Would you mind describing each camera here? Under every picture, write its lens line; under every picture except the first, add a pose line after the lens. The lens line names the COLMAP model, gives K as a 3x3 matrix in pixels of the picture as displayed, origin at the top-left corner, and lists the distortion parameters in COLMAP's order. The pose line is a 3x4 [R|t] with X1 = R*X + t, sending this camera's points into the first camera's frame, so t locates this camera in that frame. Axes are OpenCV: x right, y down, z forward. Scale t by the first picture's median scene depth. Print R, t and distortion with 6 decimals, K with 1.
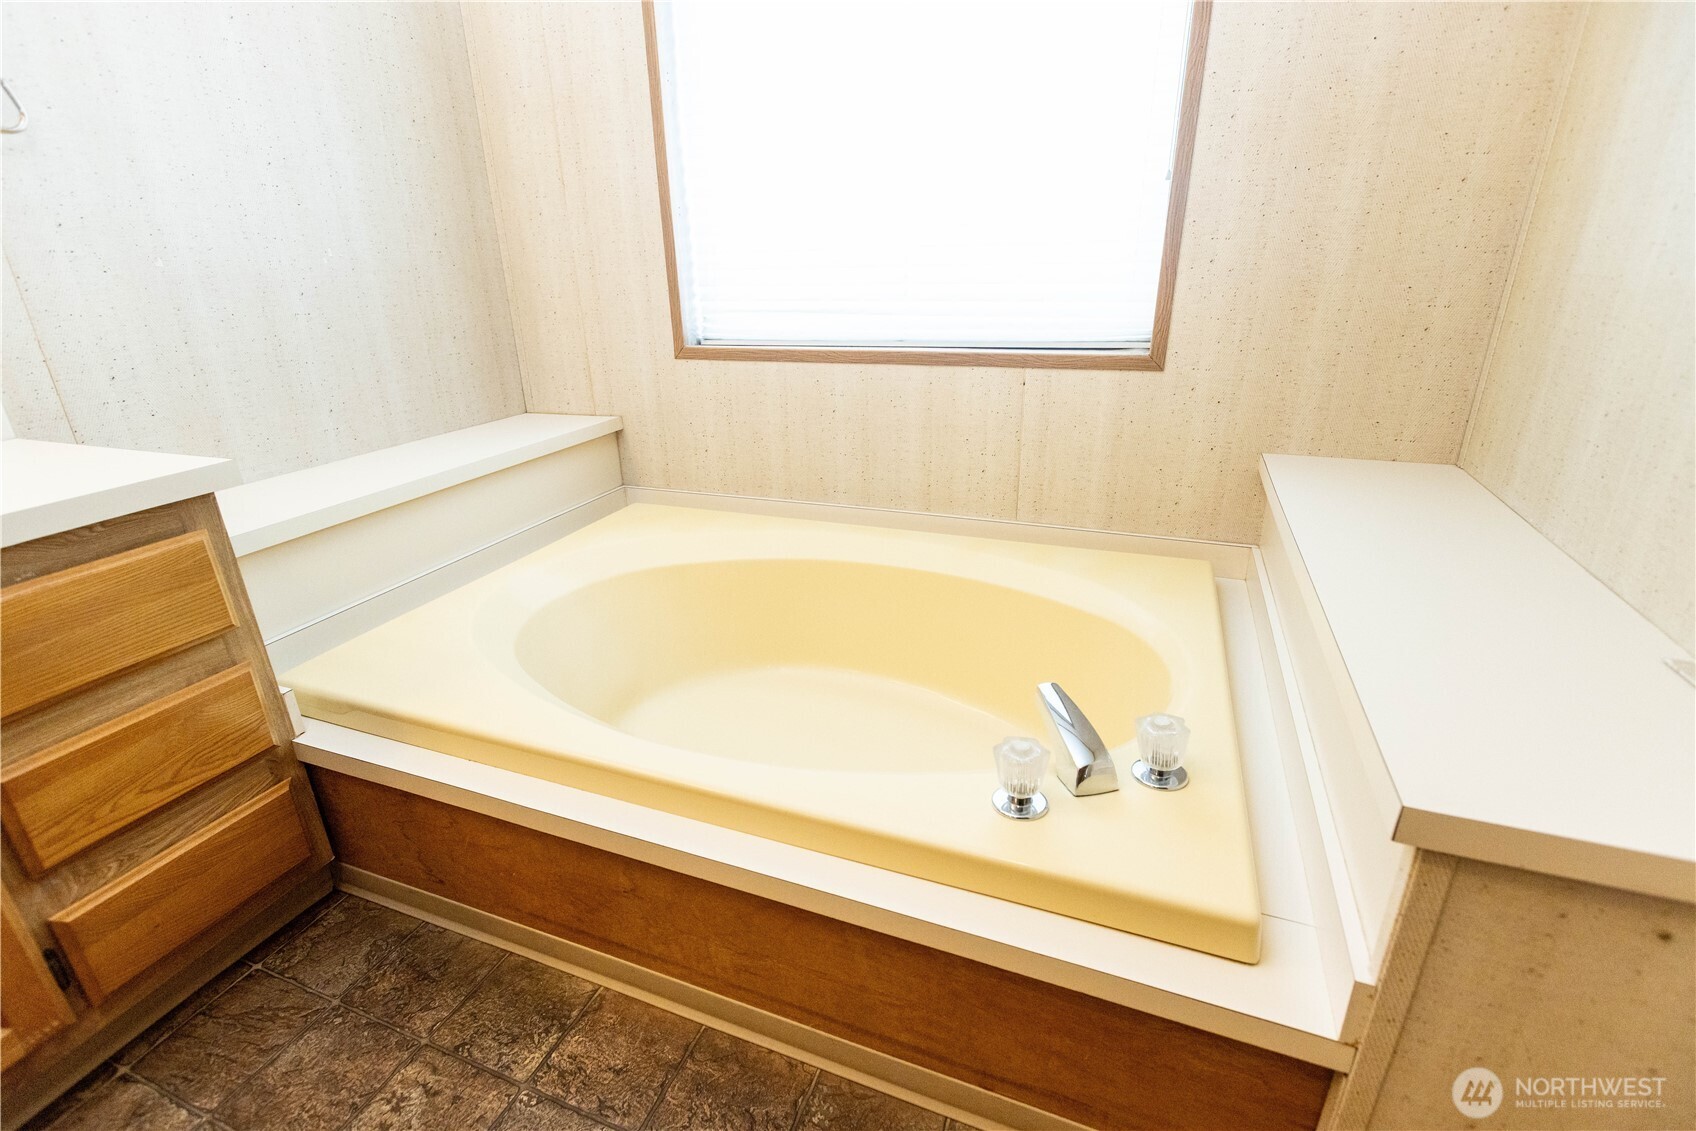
lens RADIAL K [[774.8, 0, 849.7], [0, 774.8, 555.9], [0, 0, 1]] dist [0.001926, -0.001027]
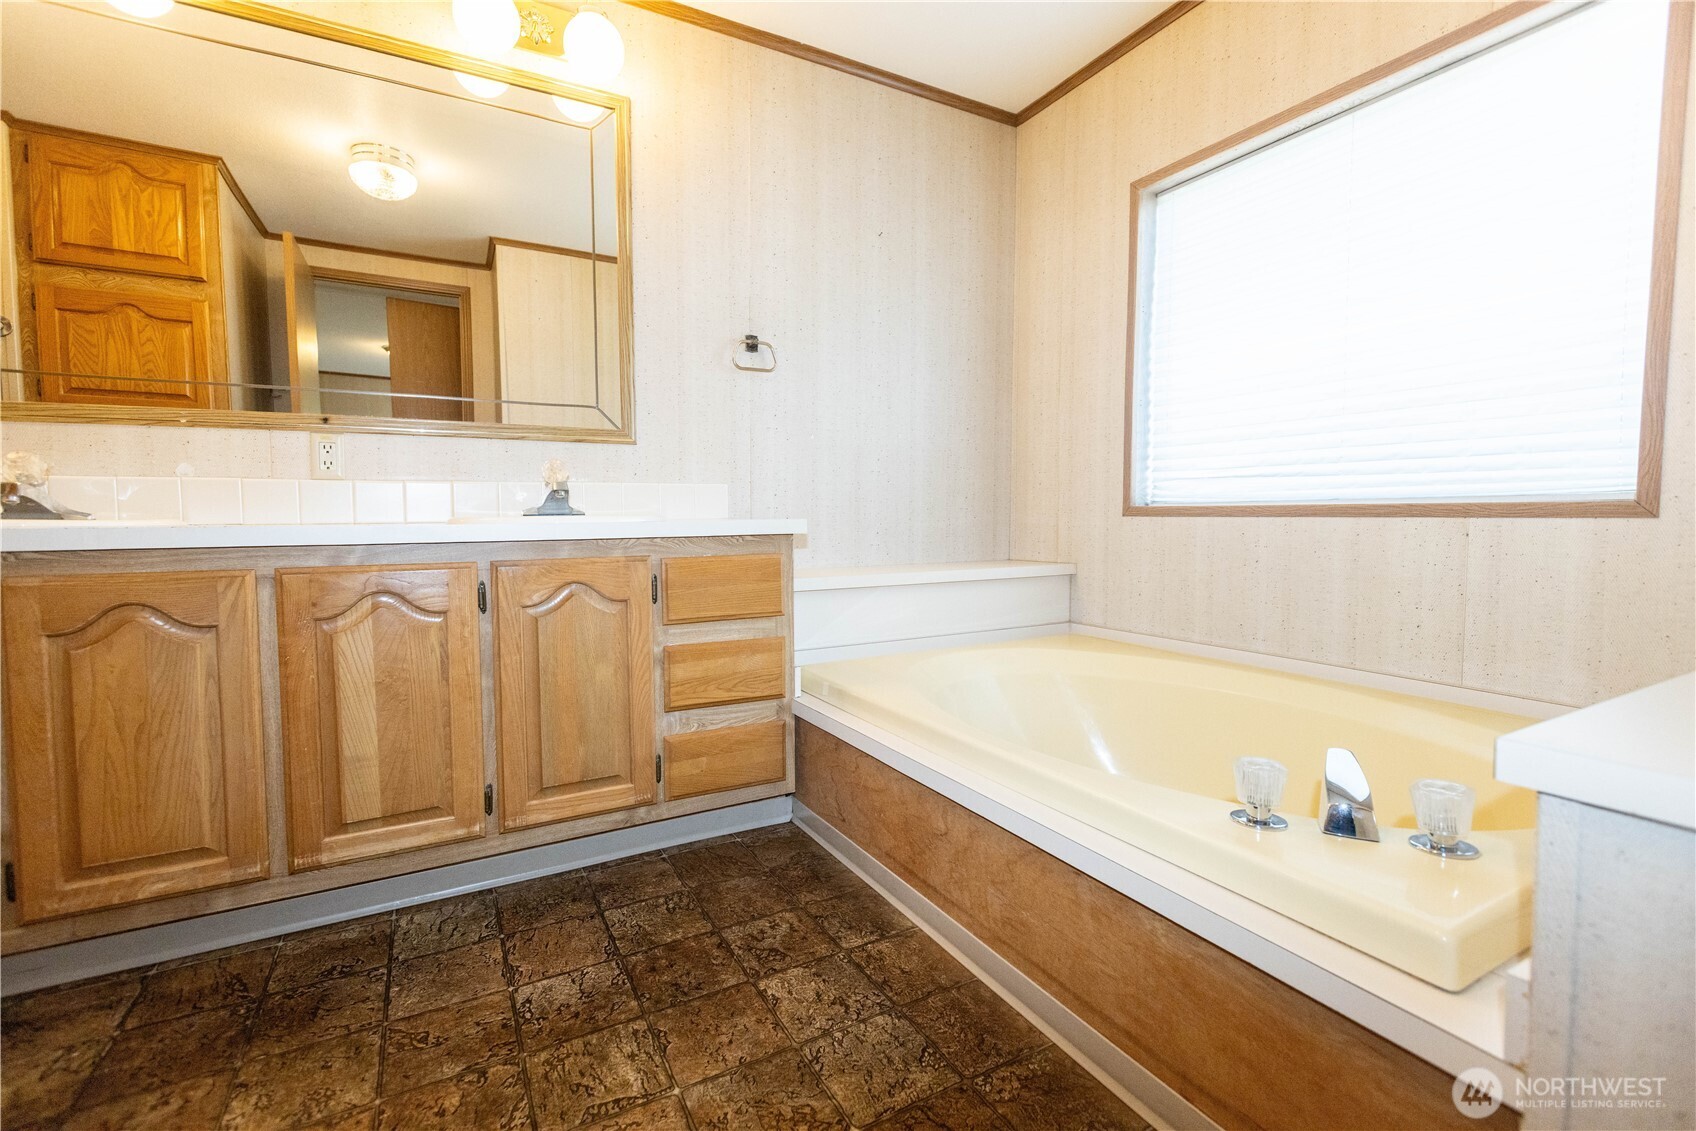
lens RADIAL K [[774.8, 0, 849.7], [0, 774.8, 555.9], [0, 0, 1]] dist [0.001926, -0.001027]
pose [[0.770779, 0.054647, -0.634754, 0.263634], [-0.243873, 0.945740, -0.214713, 0.202562], [0.588579, 0.320296, 0.742284, -0.144399]]
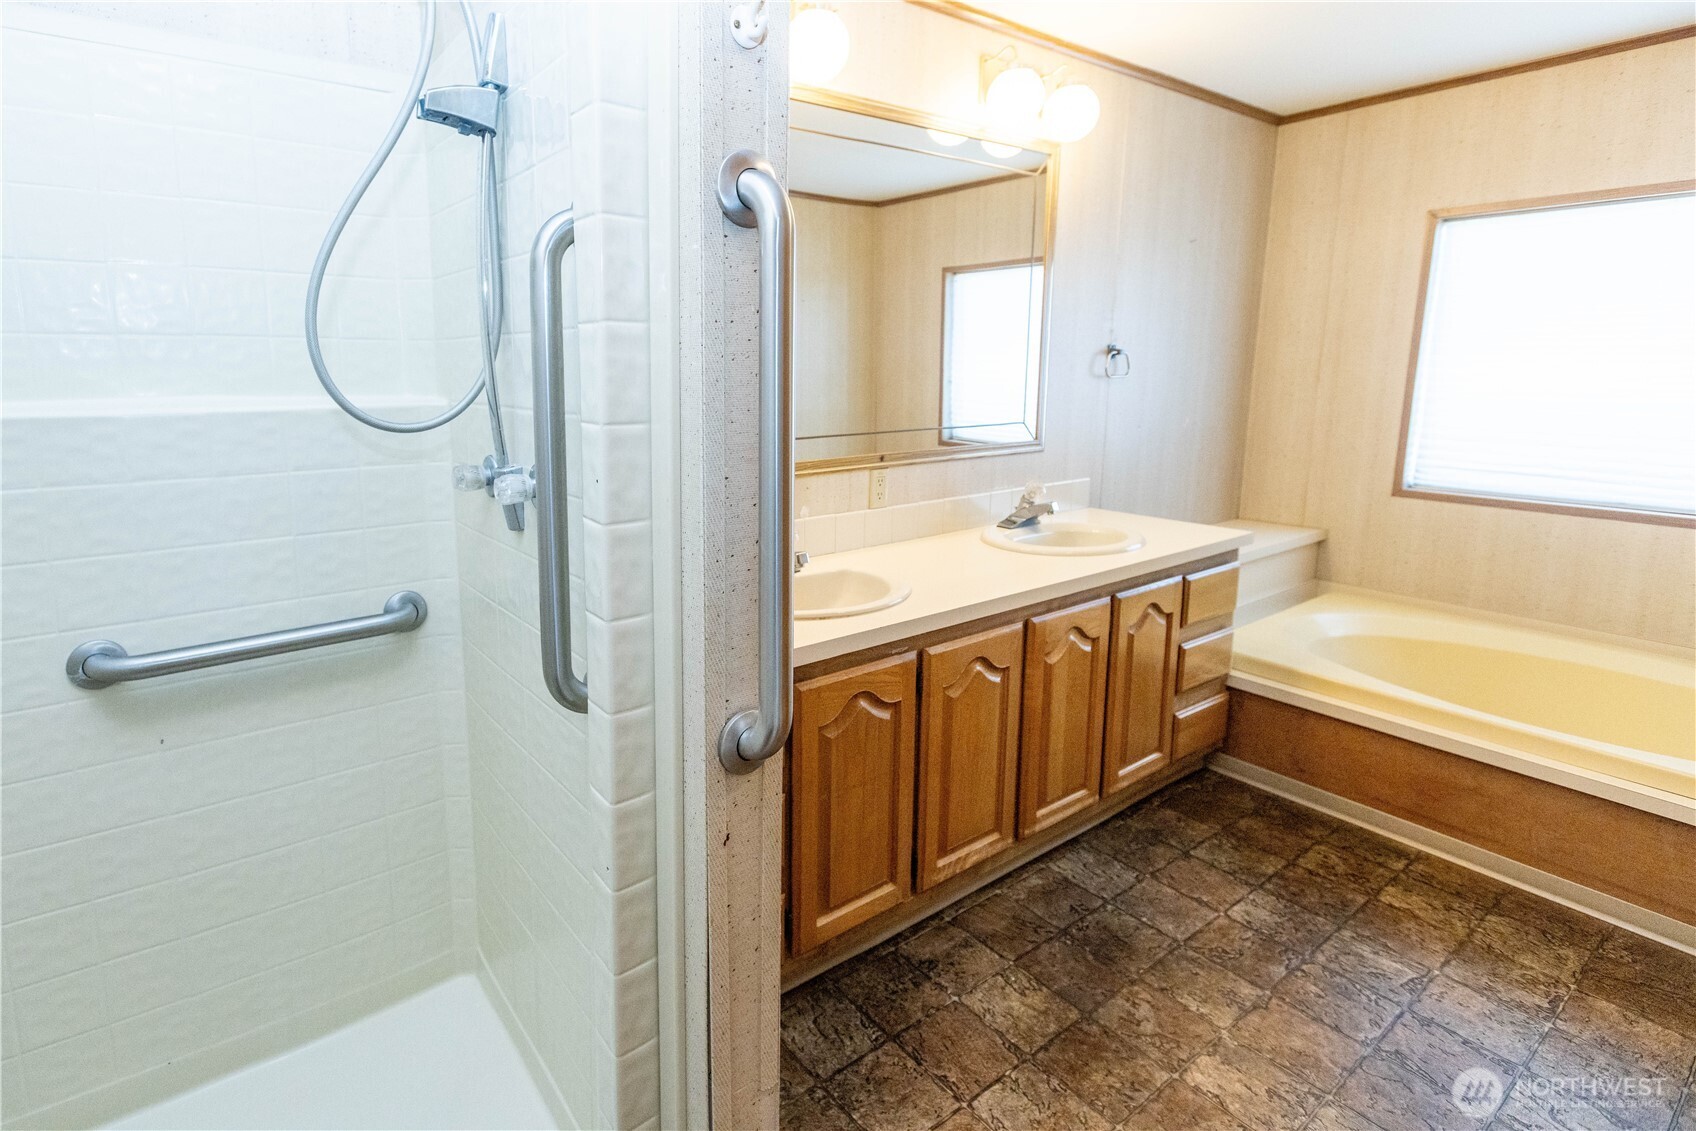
lens RADIAL K [[876.2, 0, 705.1], [0, 876.2, 491.1], [0, 0, 1]] dist [0.002128, -0.003129]
pose [[0.831167, 0.108815, -0.545271, -0.489073], [-0.217042, 0.966360, -0.137993, 0.284142], [0.511913, 0.233042, 0.826824, -1.194998]]
